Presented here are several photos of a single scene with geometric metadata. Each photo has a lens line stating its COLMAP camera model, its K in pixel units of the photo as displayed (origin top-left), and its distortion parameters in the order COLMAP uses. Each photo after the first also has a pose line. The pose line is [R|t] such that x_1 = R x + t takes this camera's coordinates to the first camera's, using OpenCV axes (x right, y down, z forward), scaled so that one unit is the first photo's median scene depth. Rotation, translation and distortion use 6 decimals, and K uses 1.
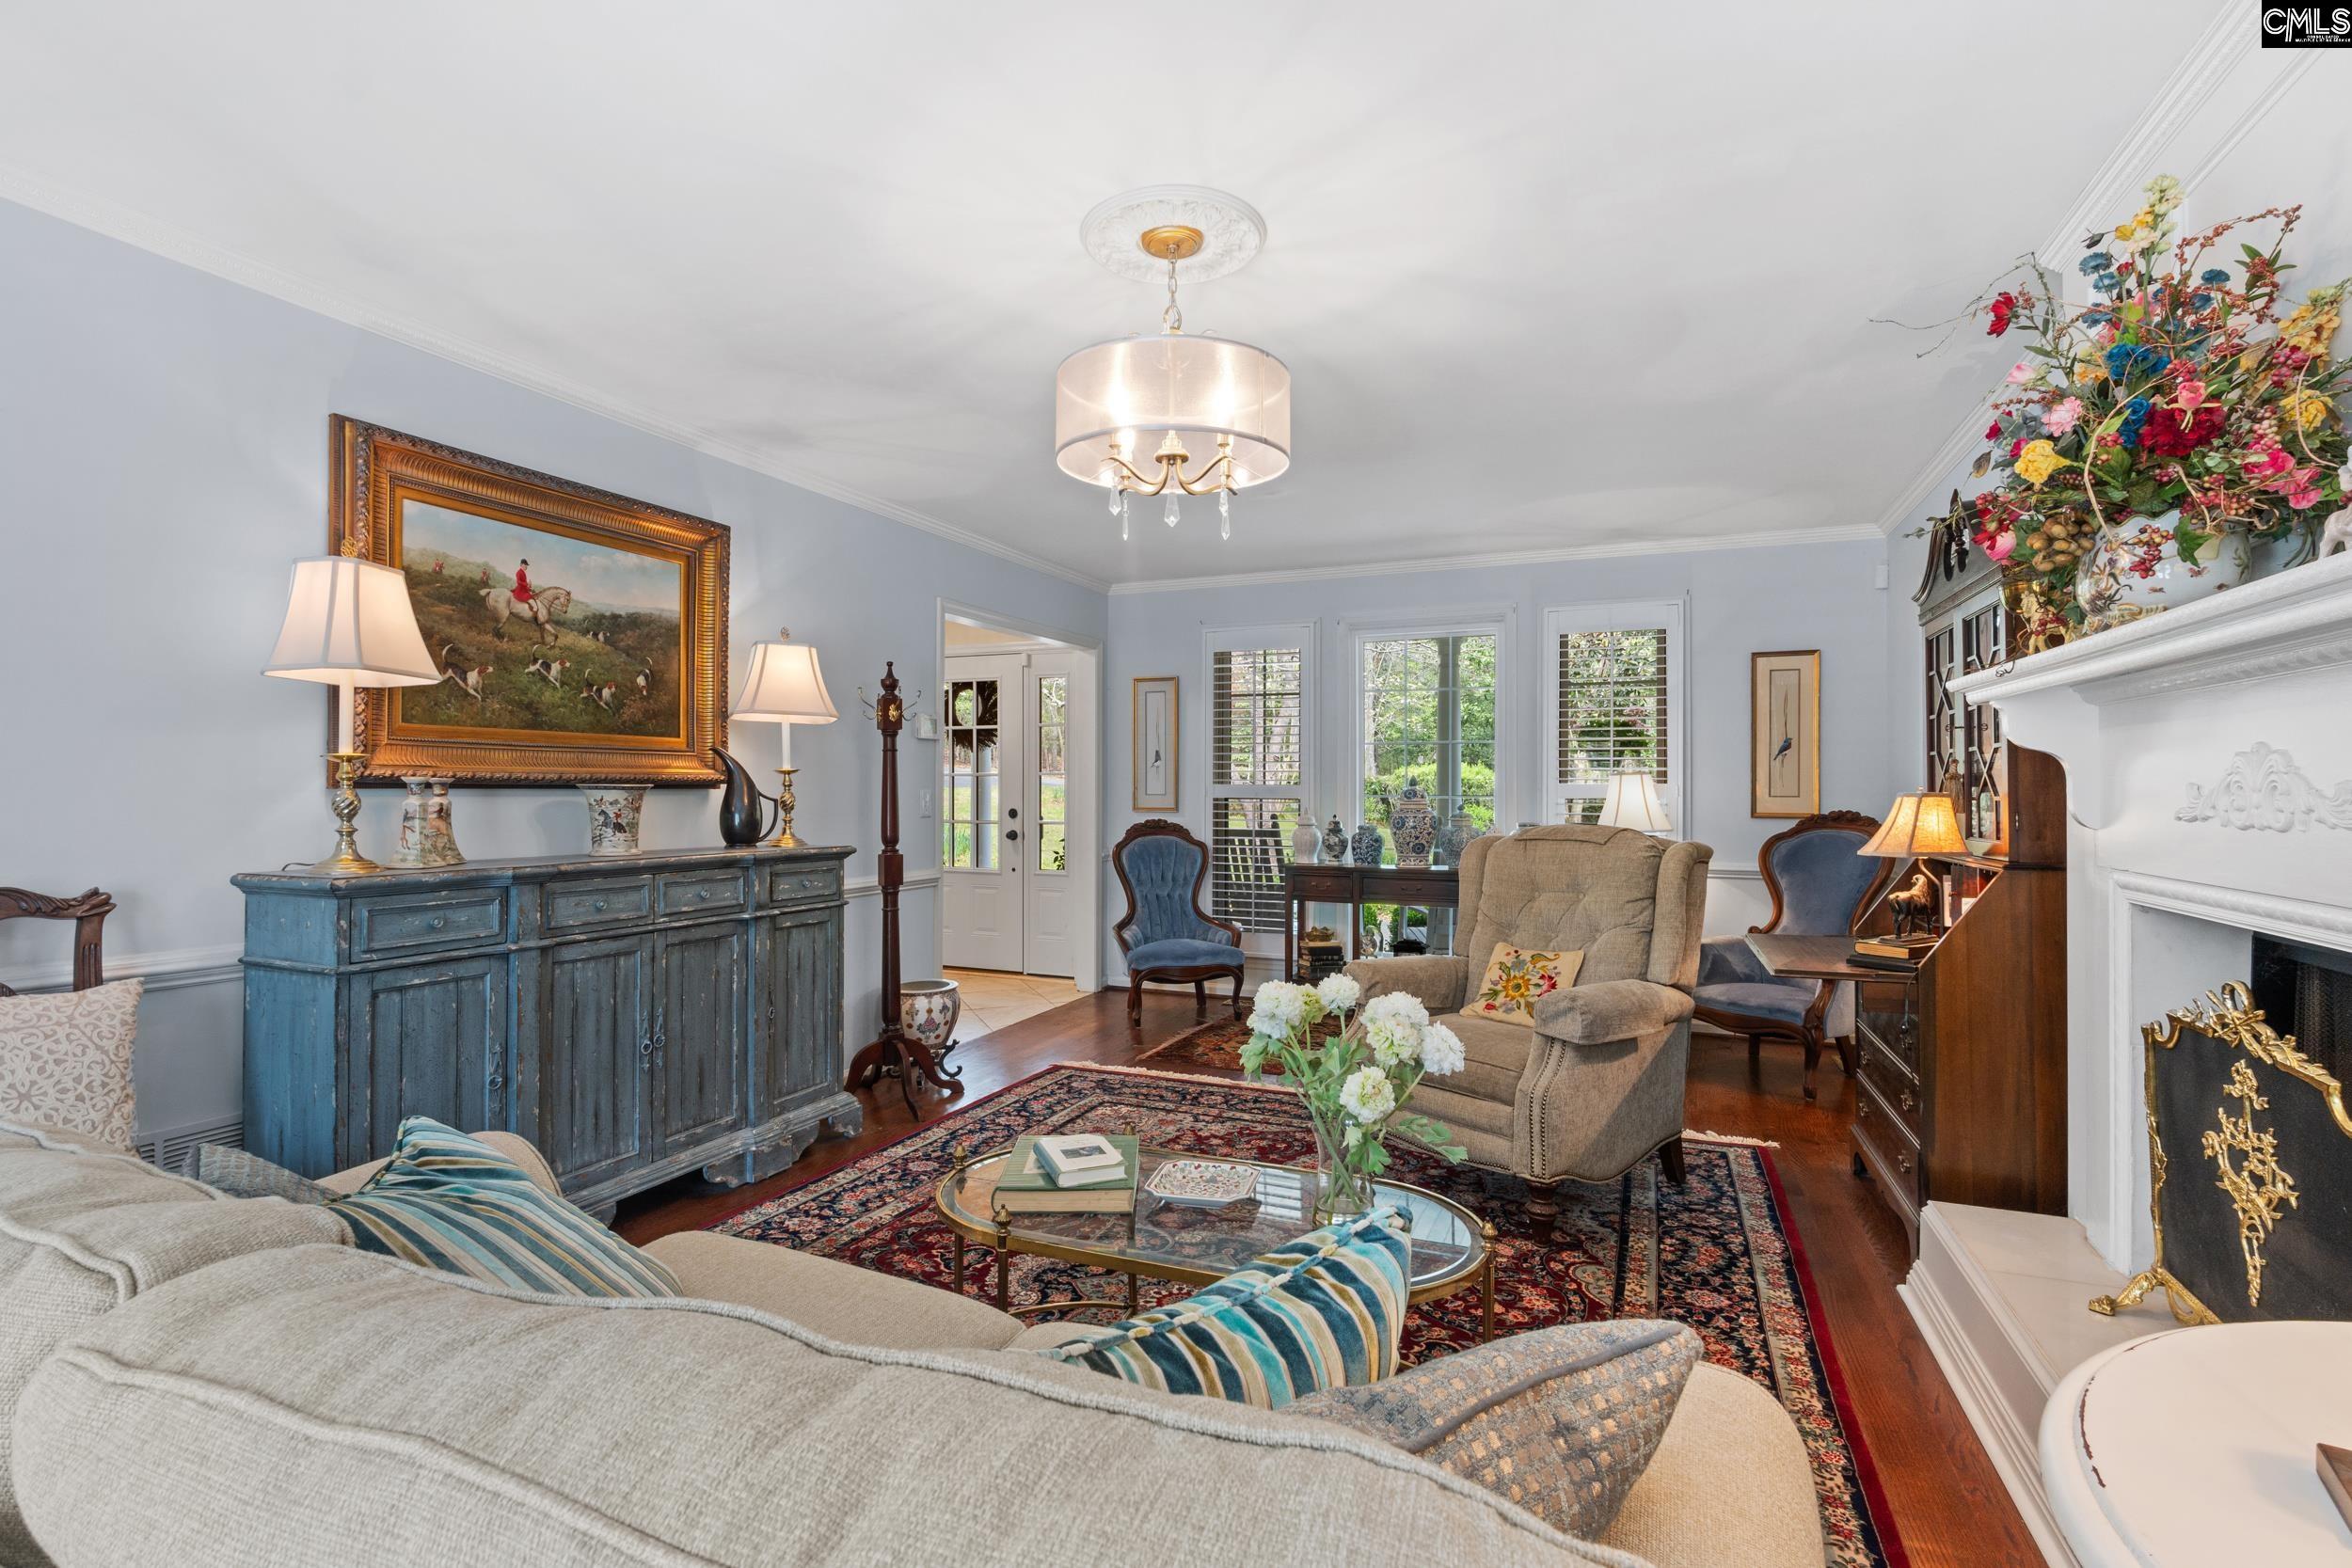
lens RADIAL K [[1086.8, 0, 1181.4], [0, 1086.8, 788.2], [0, 0, 1]] dist [-0.003635, -0.000069]
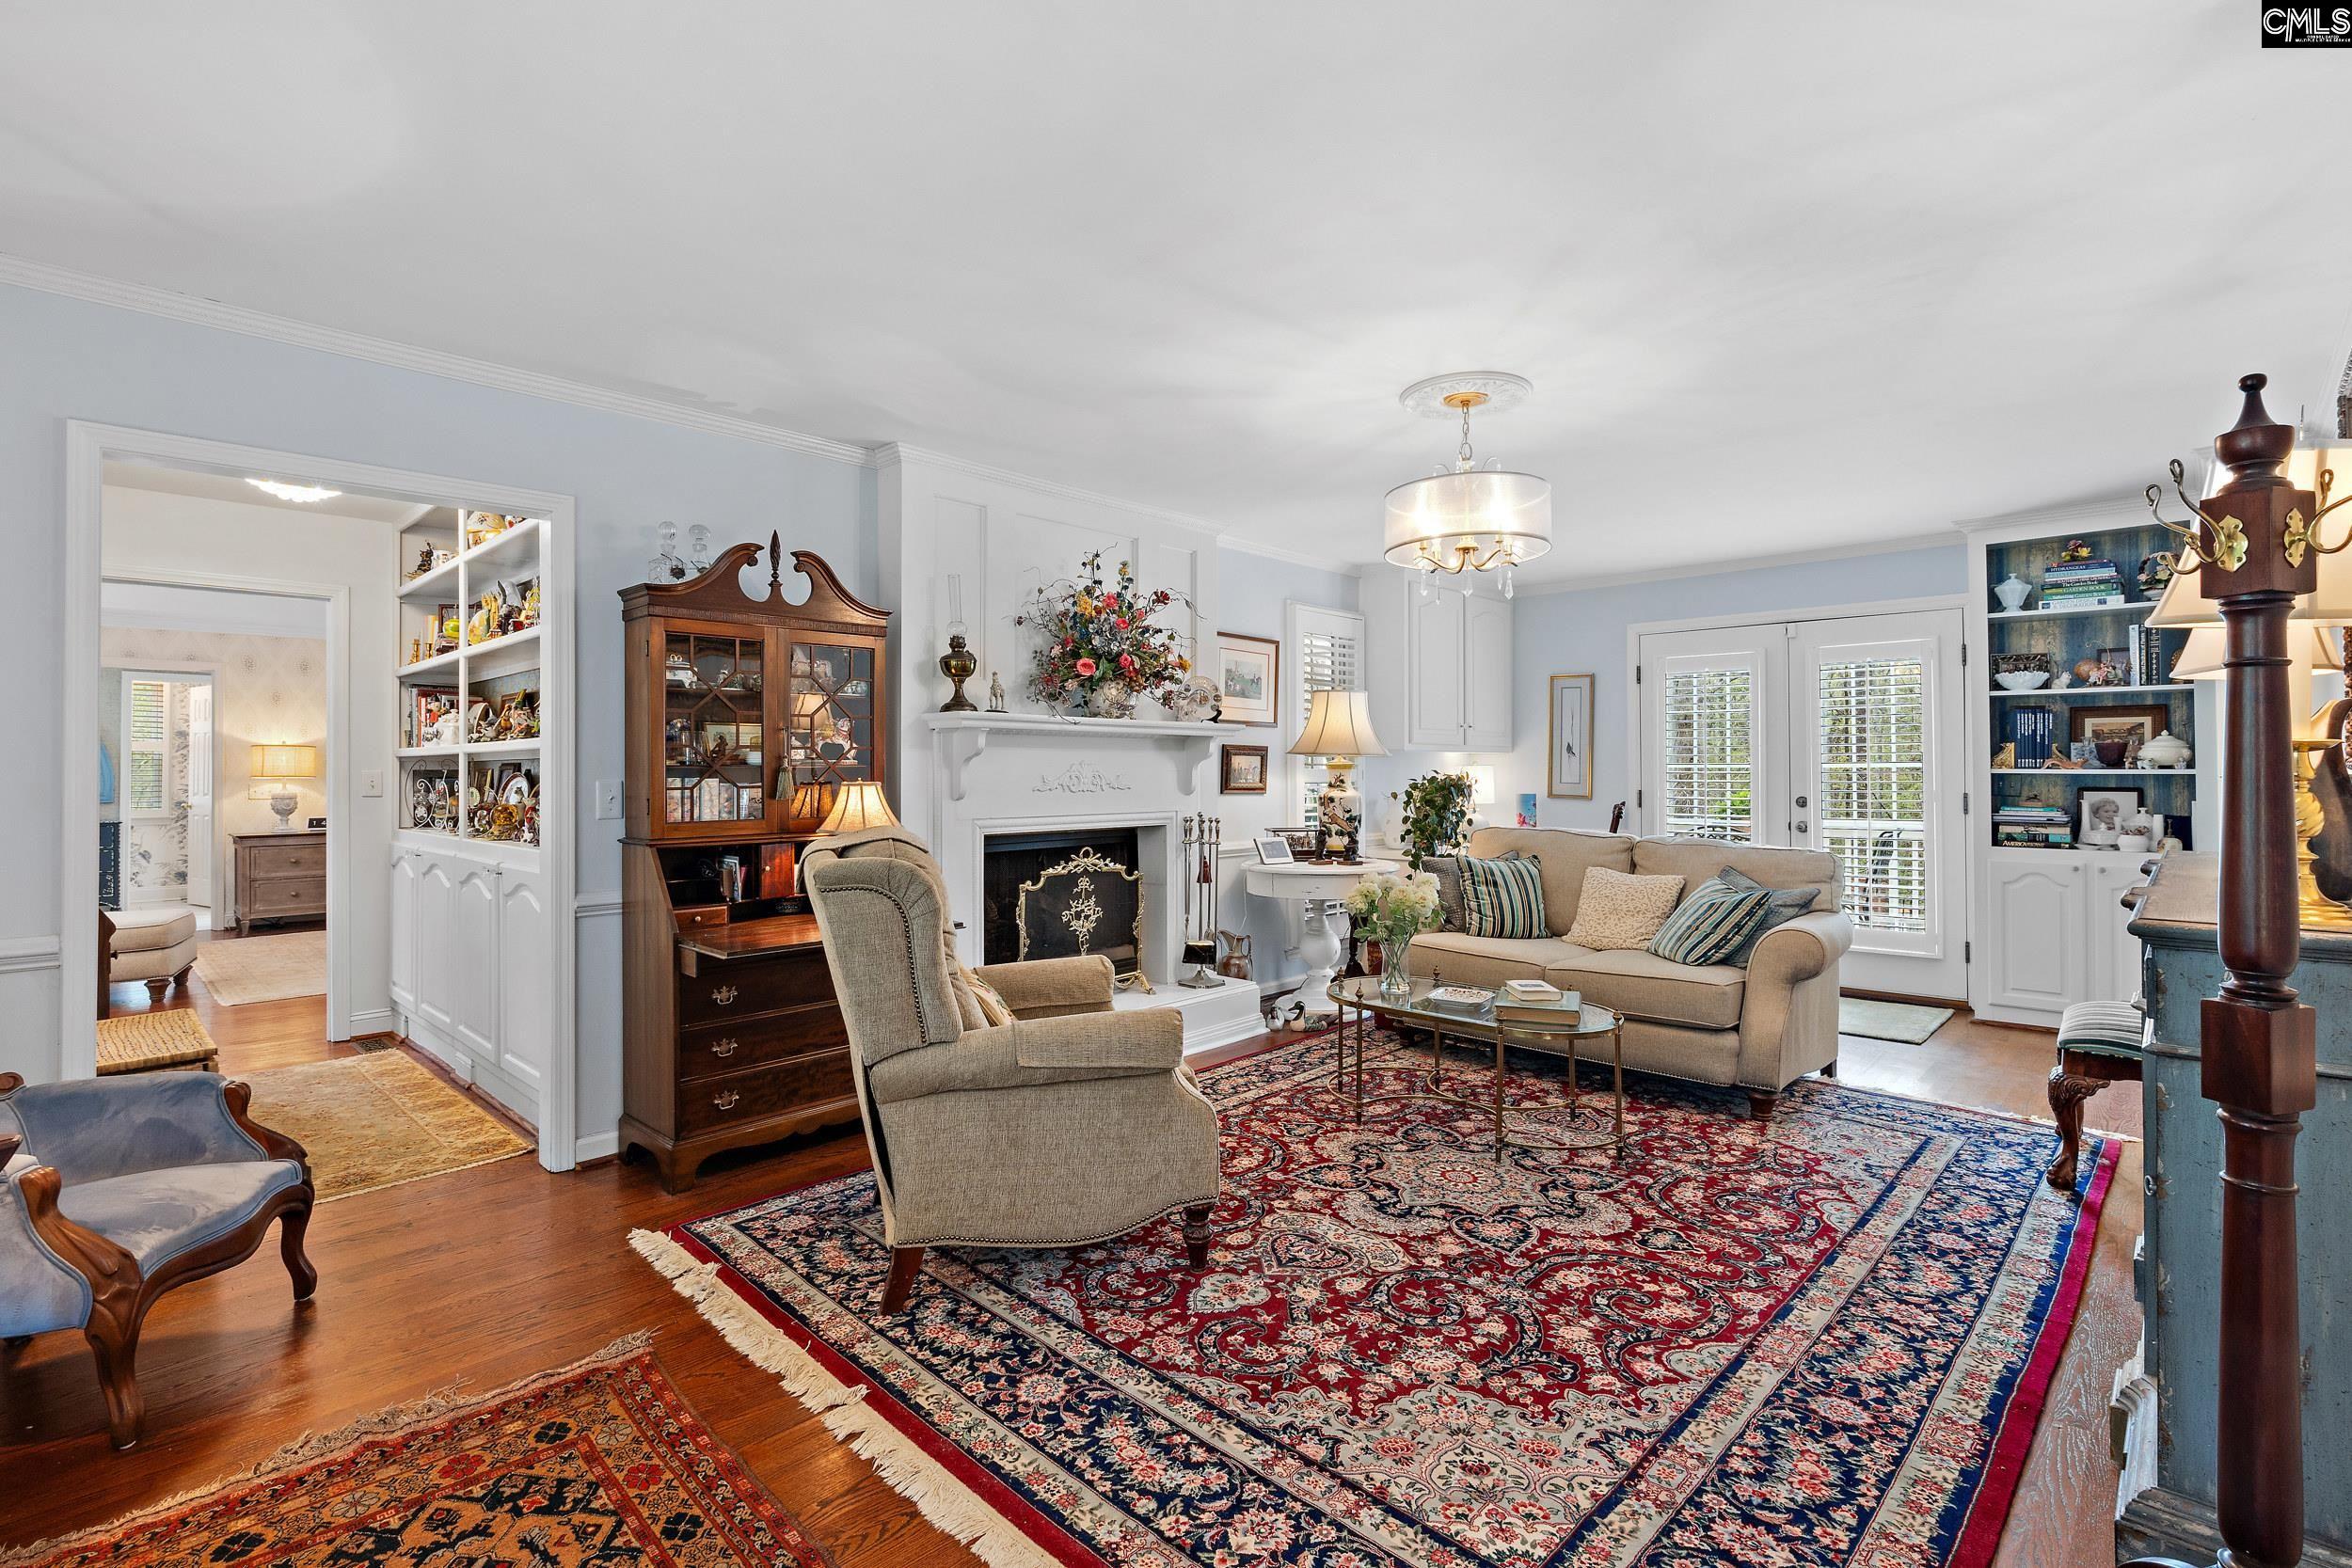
lens RADIAL K [[1086.8, 0, 1155.1], [0, 1086.8, 776.3], [0, 0, 1]] dist [-0.003635, -0.000069]
pose [[-0.926148, -0.000555, 0.377160, -0.097580], [0.001327, 0.999988, 0.004730, -0.006836], [-0.377158, 0.004881, -0.926136, 1.478248]]
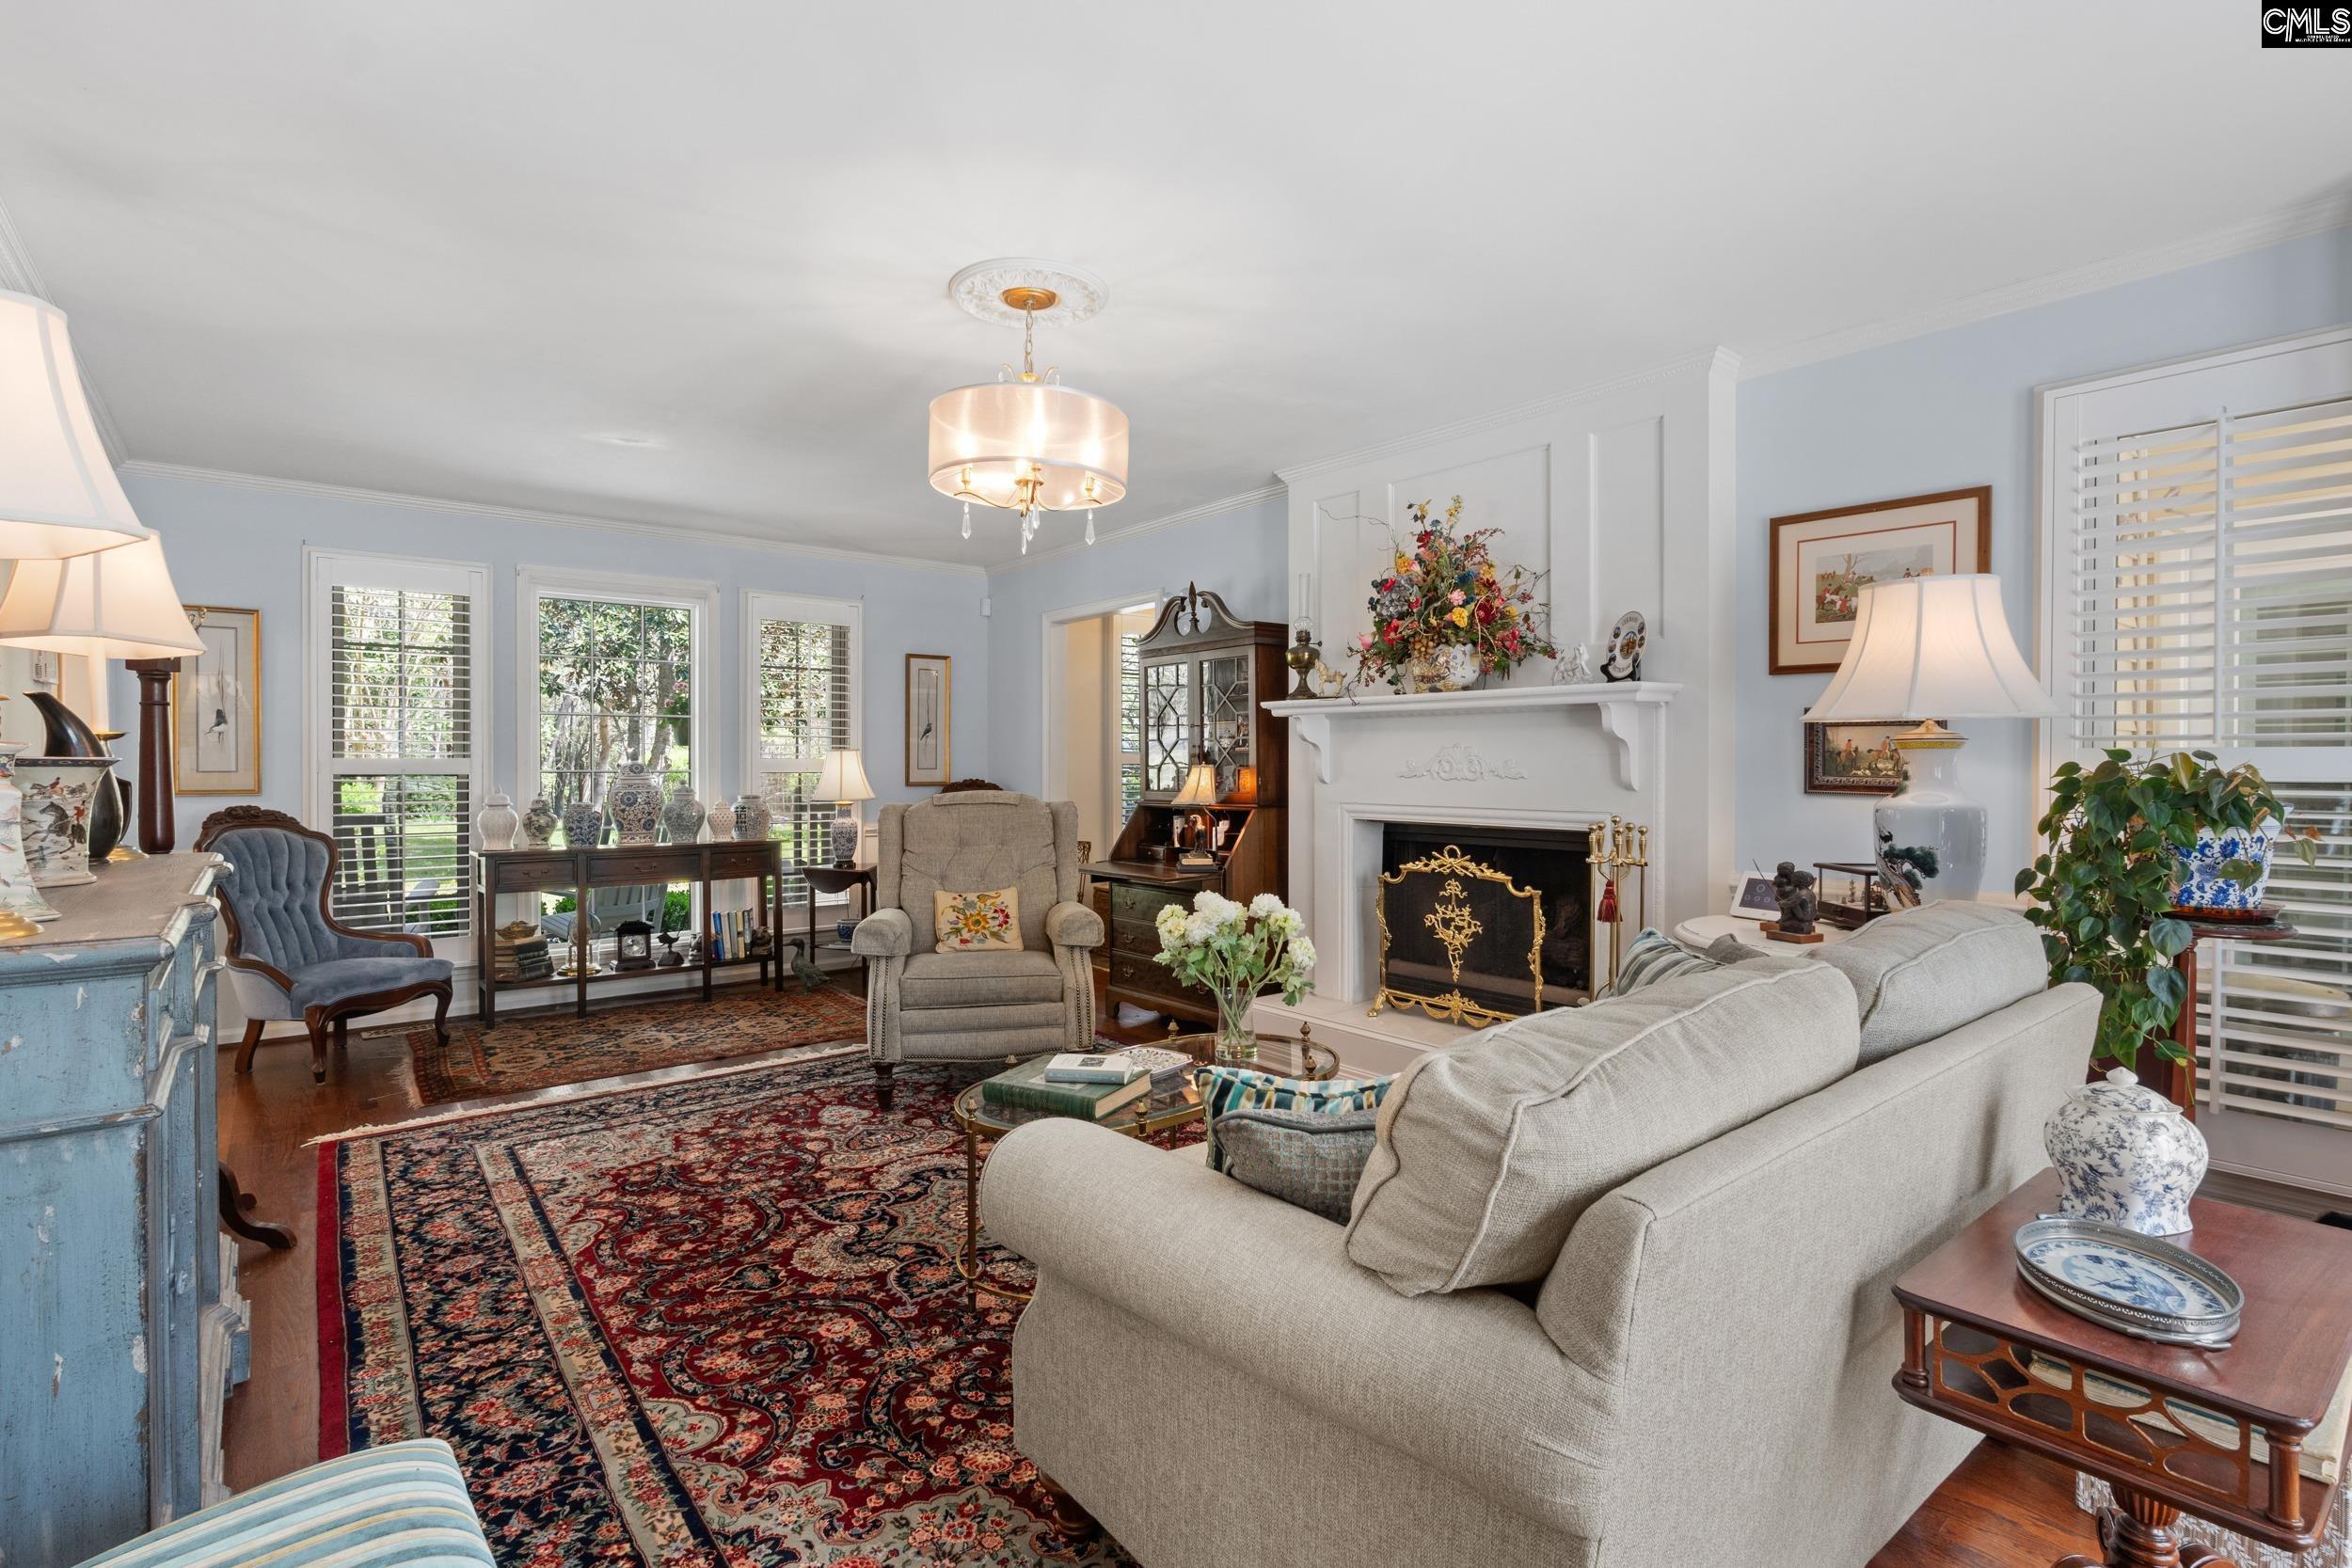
lens RADIAL K [[1086.8, 0, 1180.9], [0, 1086.8, 772.7], [0, 0, 1]] dist [-0.003635, -0.000069]
pose [[0.467328, -0.009025, 0.884038, -0.580764], [-0.000223, 0.999947, 0.010327, -0.001654], [-0.884084, -0.005023, 0.467301, 0.178724]]
